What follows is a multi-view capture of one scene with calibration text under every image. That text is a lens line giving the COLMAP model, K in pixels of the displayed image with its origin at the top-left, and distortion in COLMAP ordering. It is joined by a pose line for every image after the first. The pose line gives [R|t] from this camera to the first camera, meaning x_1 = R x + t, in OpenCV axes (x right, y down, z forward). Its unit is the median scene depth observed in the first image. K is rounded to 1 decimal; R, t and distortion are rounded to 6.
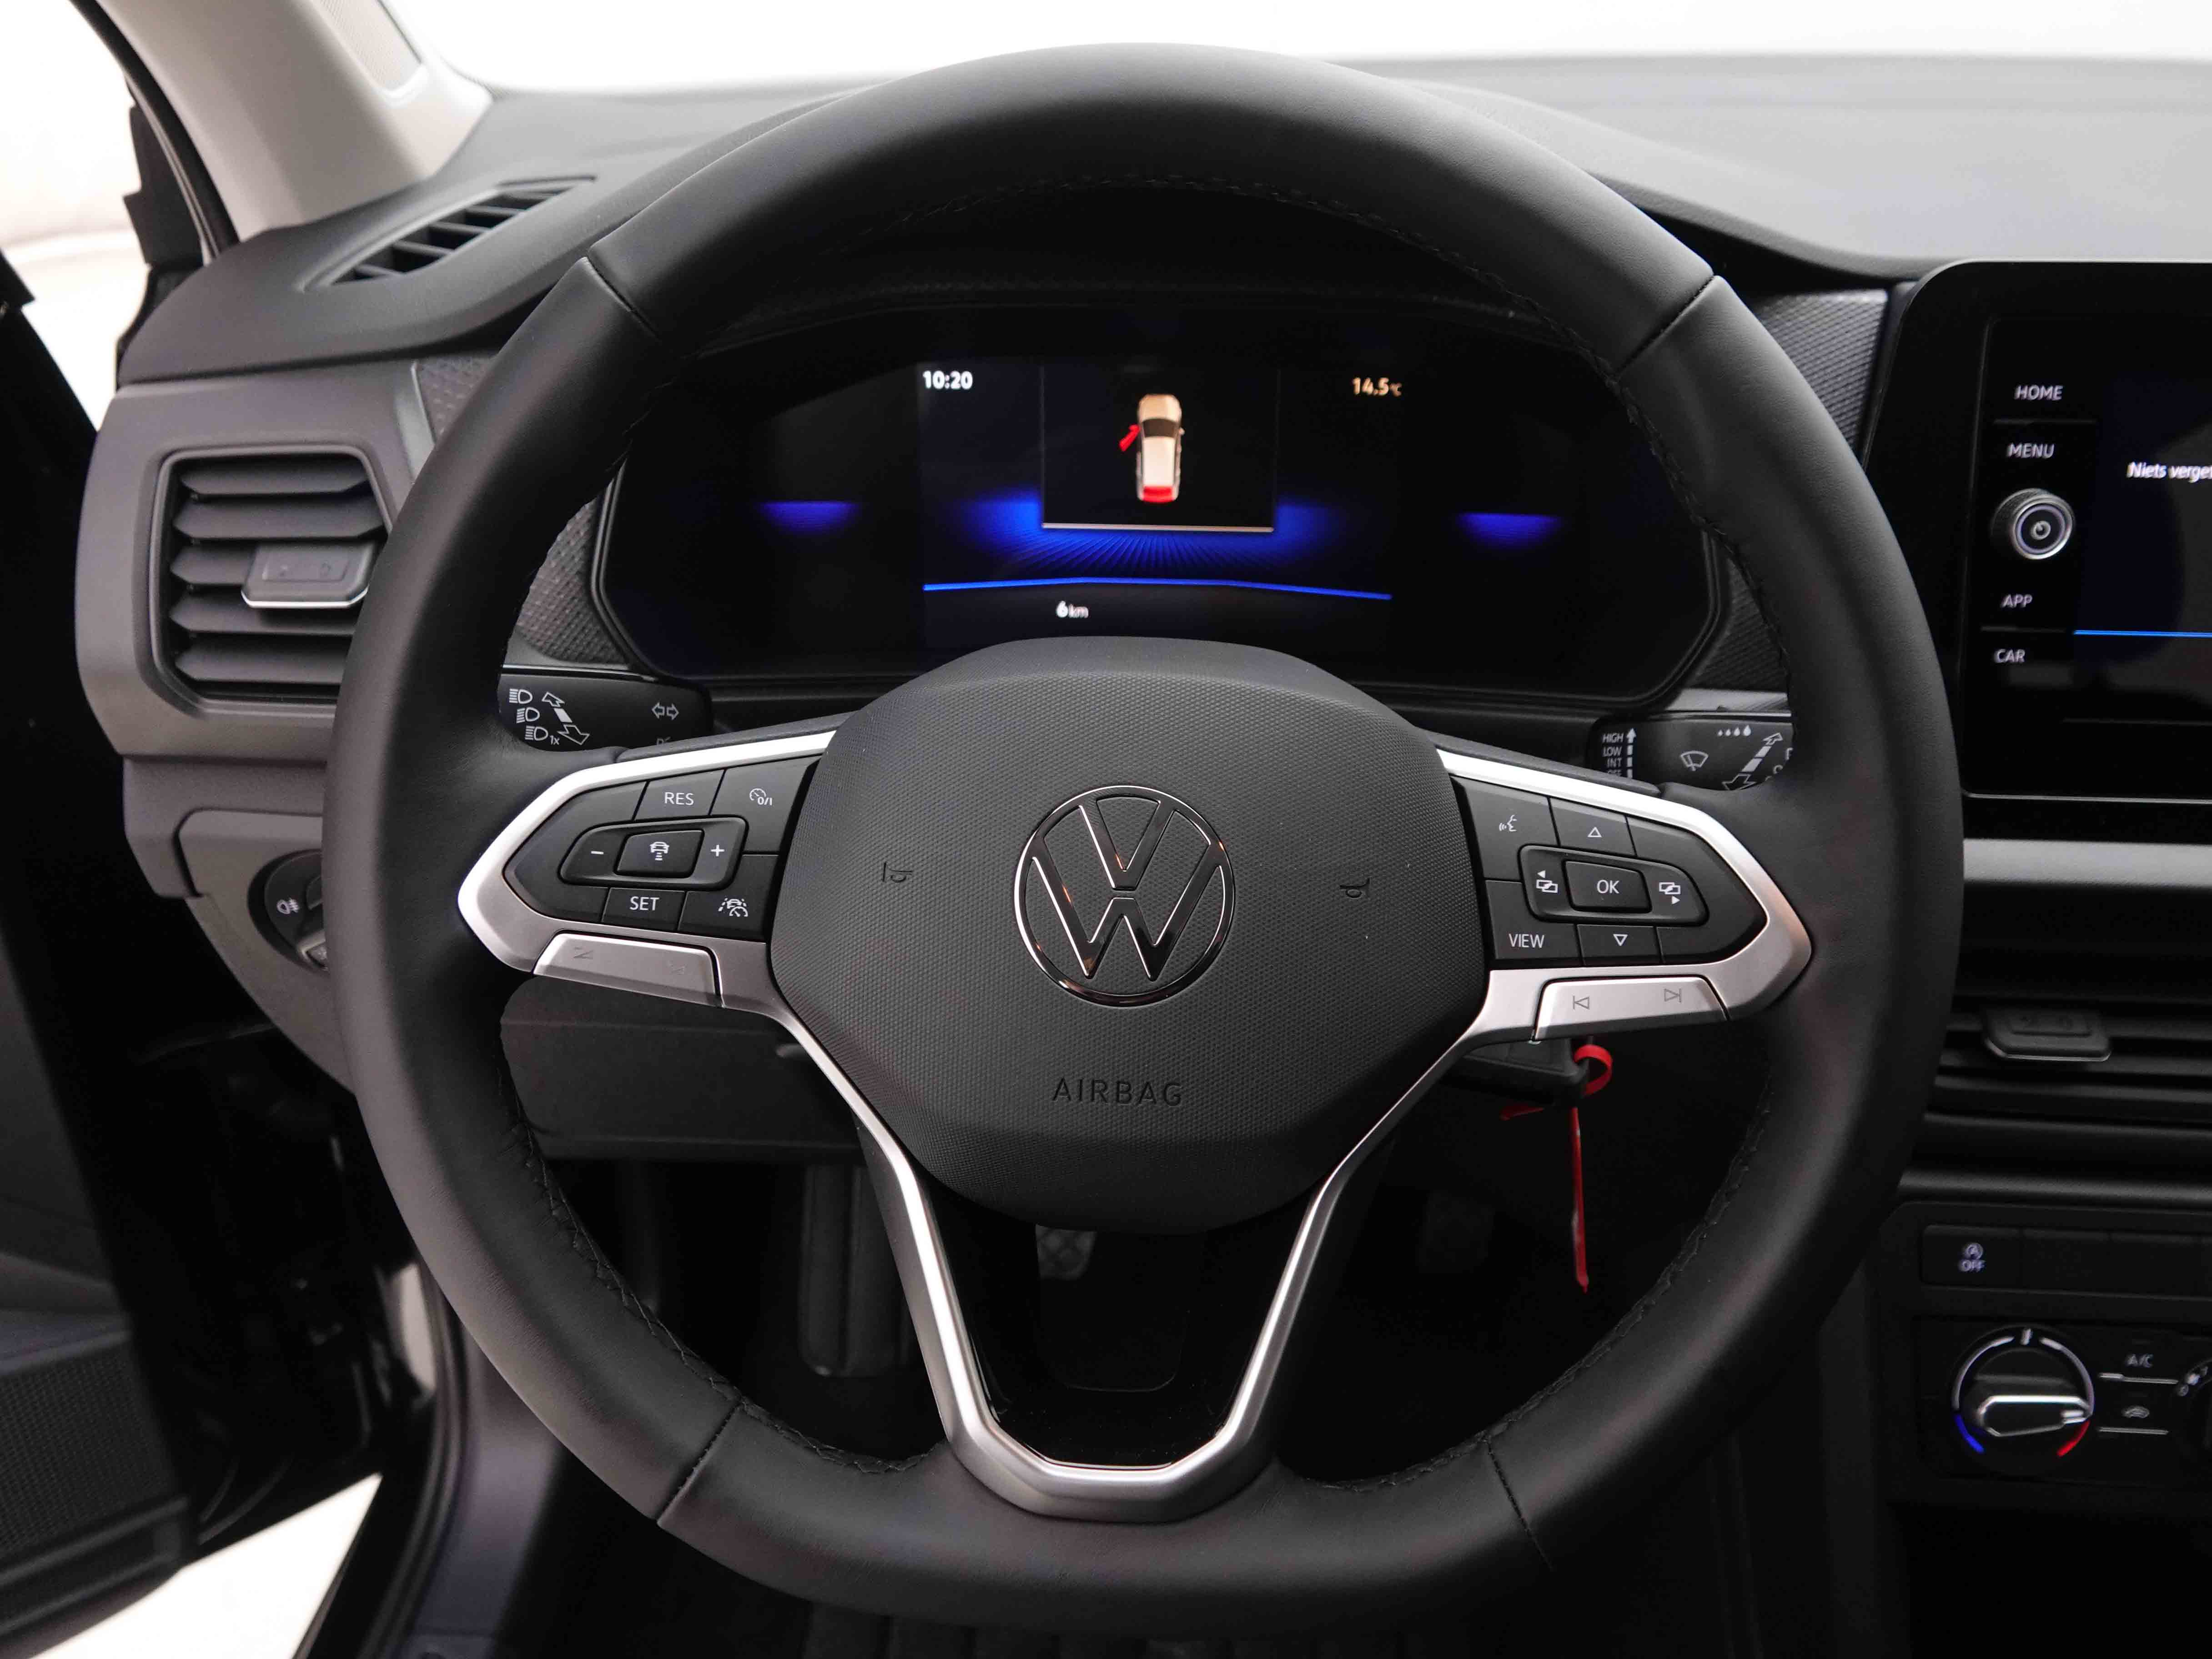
lens RADIAL K [[1730.4, 0, 1109.7], [0, 1730.4, 810.4], [0, 0, 1]] dist [0.000888, -0.006904]
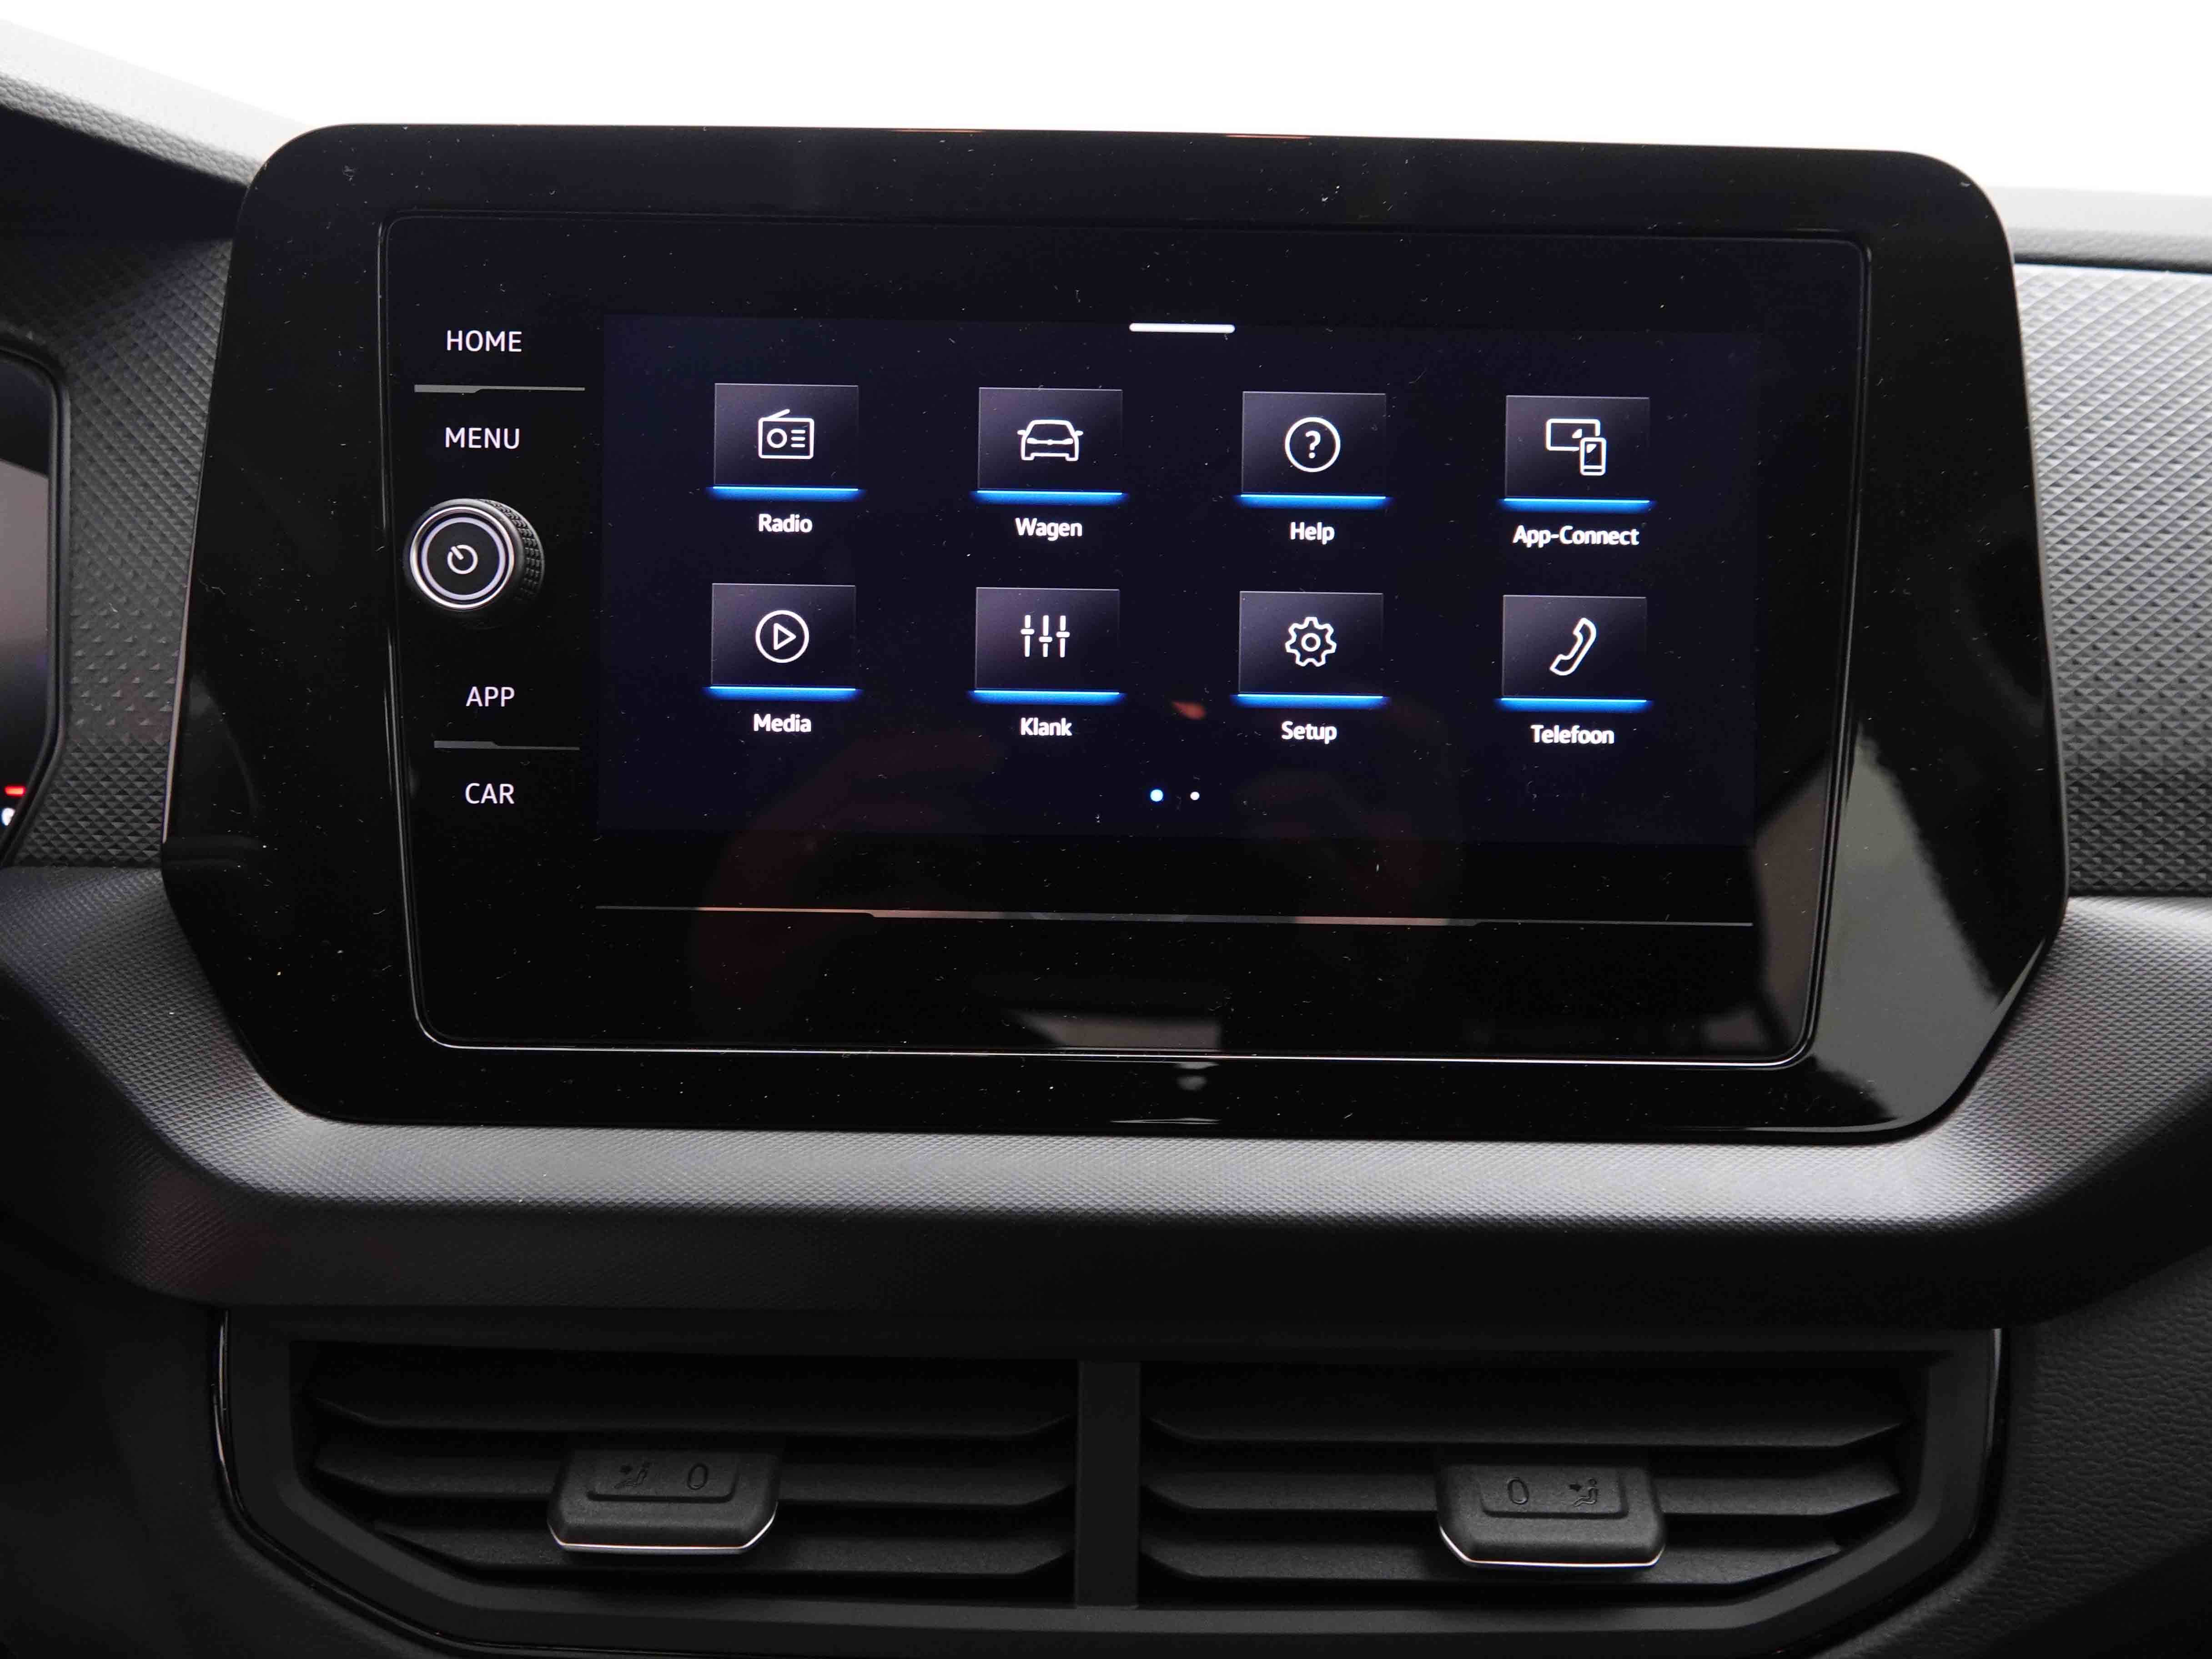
lens RADIAL K [[1730.4, 0, 1114.2], [0, 1730.4, 816.0], [0, 0, 1]] dist [0.000888, -0.006904]
pose [[0.998366, 0.002073, 0.057113, 0.658407], [0.011417, 0.971962, -0.234861, 0.050765], [-0.055999, 0.235129, 0.970350, 0.418686]]
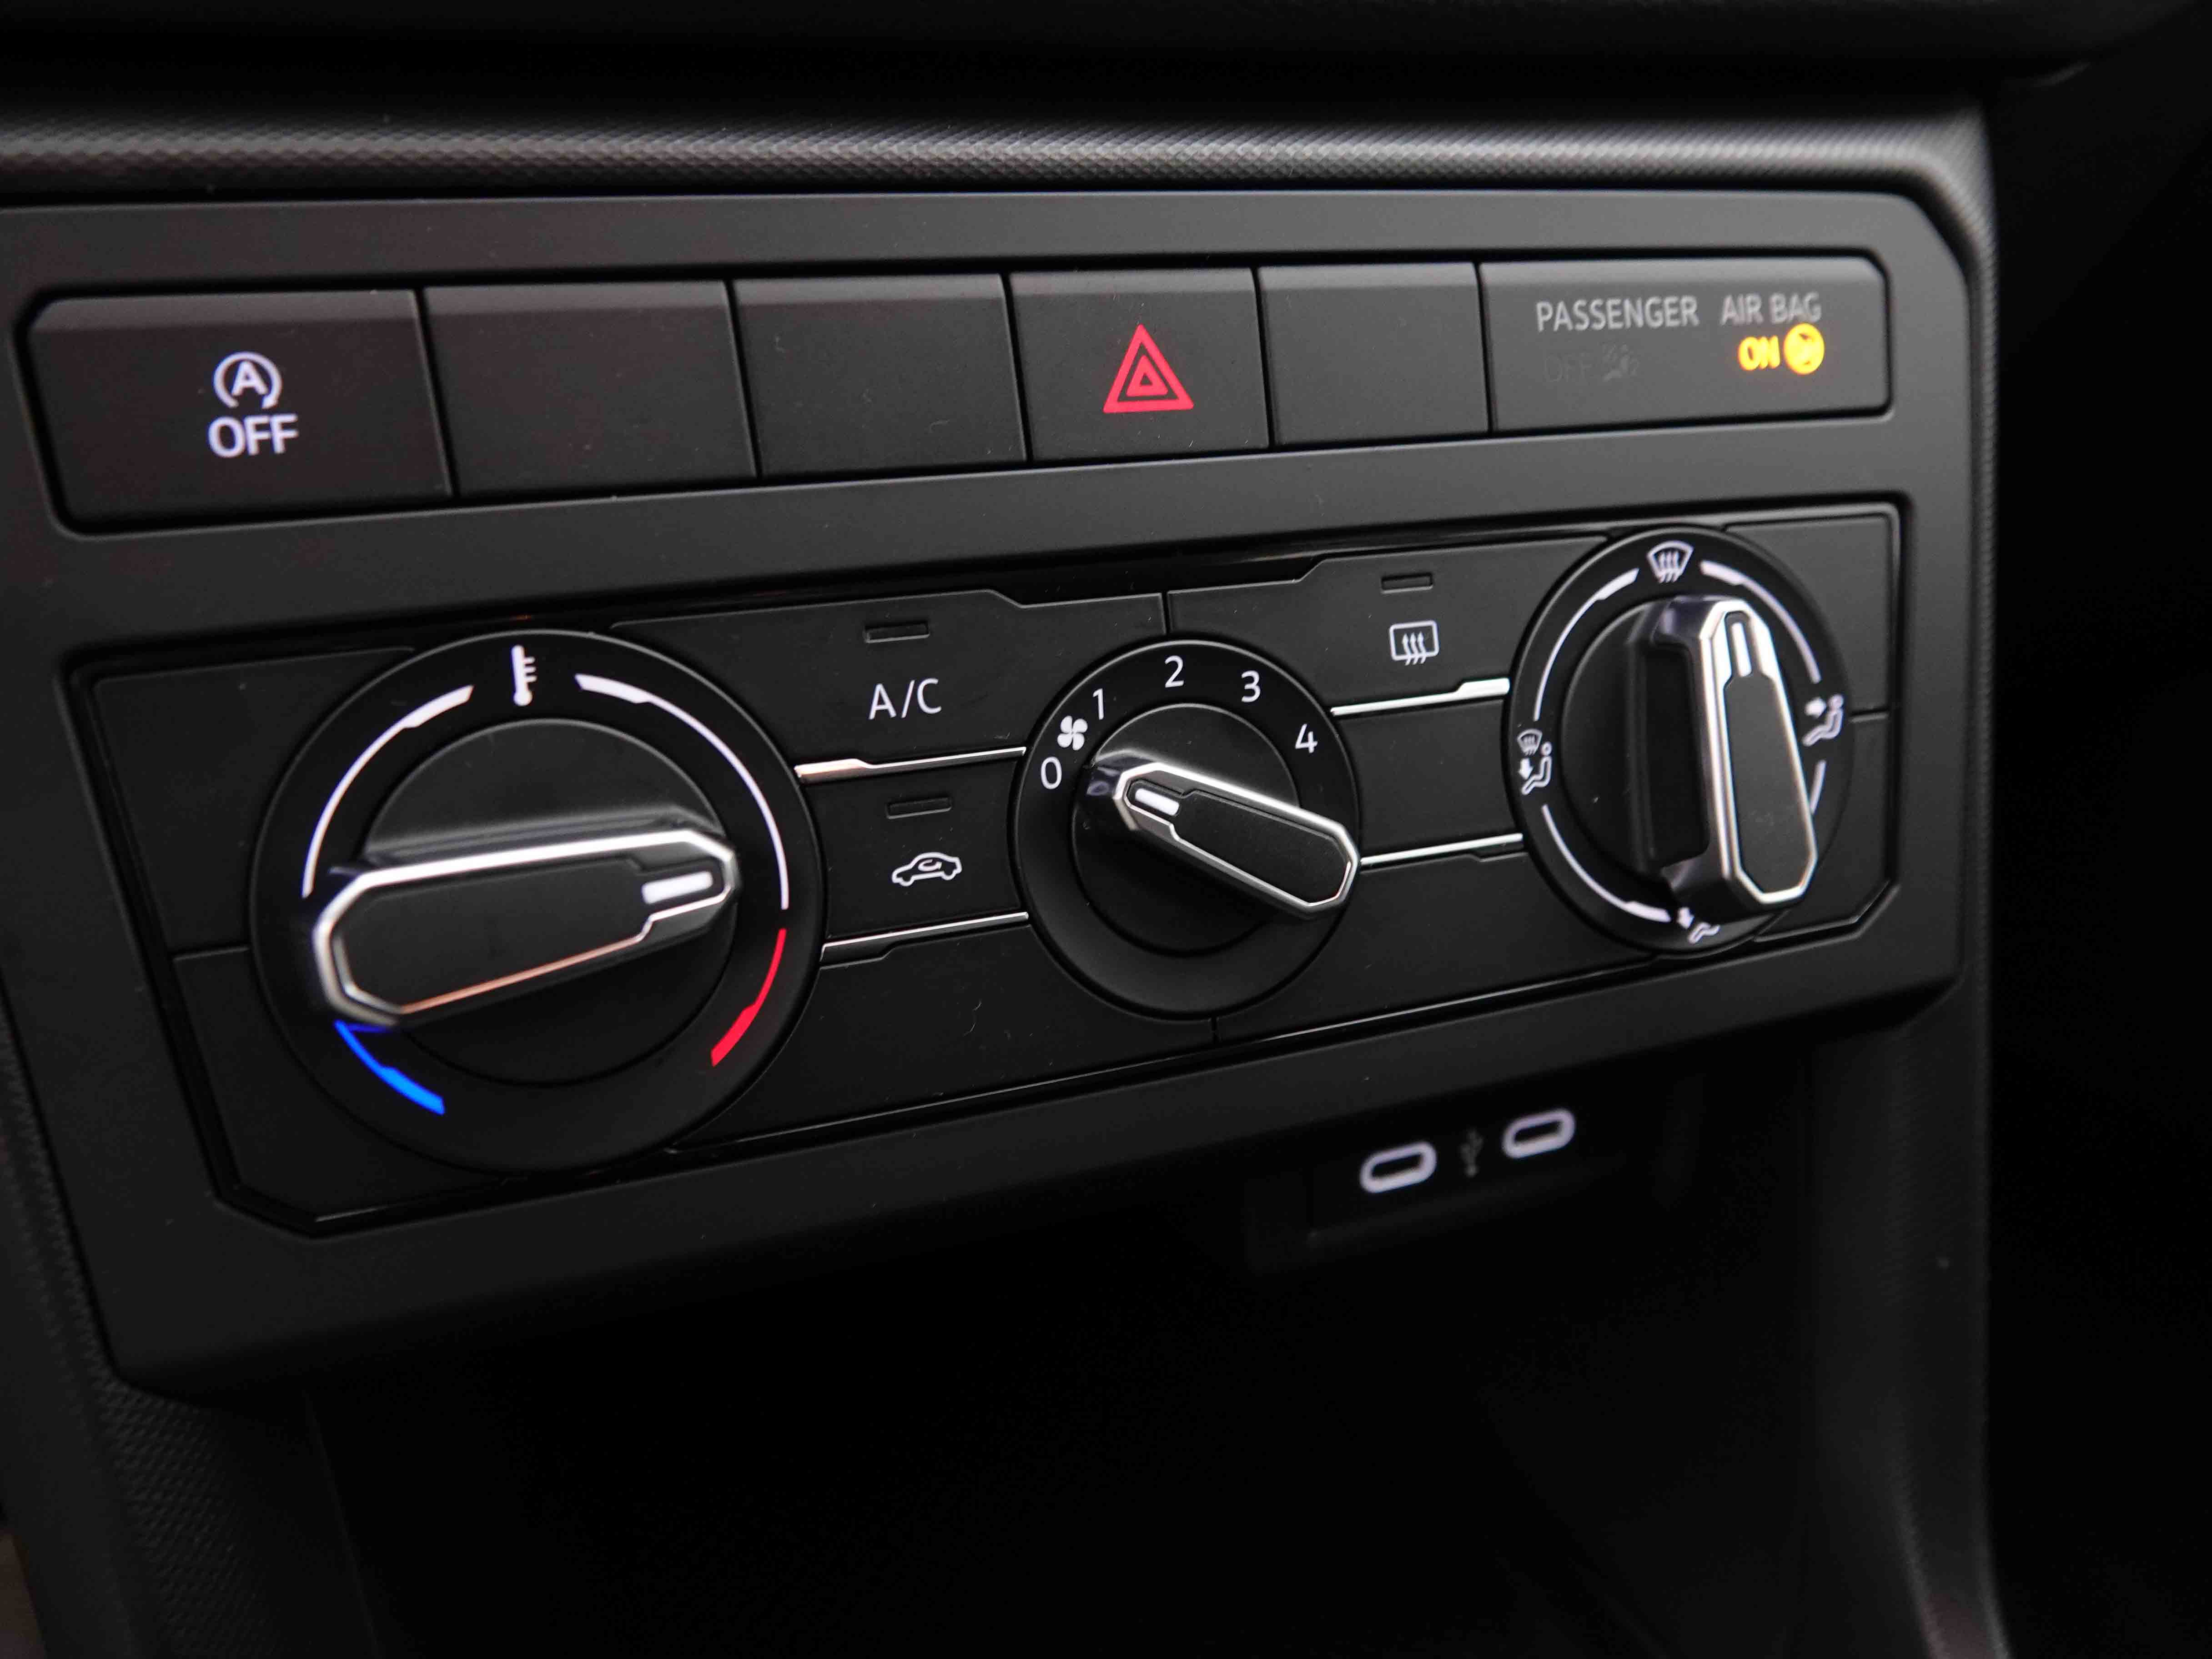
lens RADIAL K [[1730.4, 0, 1115.4], [0, 1730.4, 833.7], [0, 0, 1]] dist [0.000888, -0.006904]
pose [[0.908092, -0.163127, 0.385693, 0.521041], [0.162895, 0.986074, 0.033530, 0.347243], [-0.385791, 0.032379, 0.922018, 0.720600]]
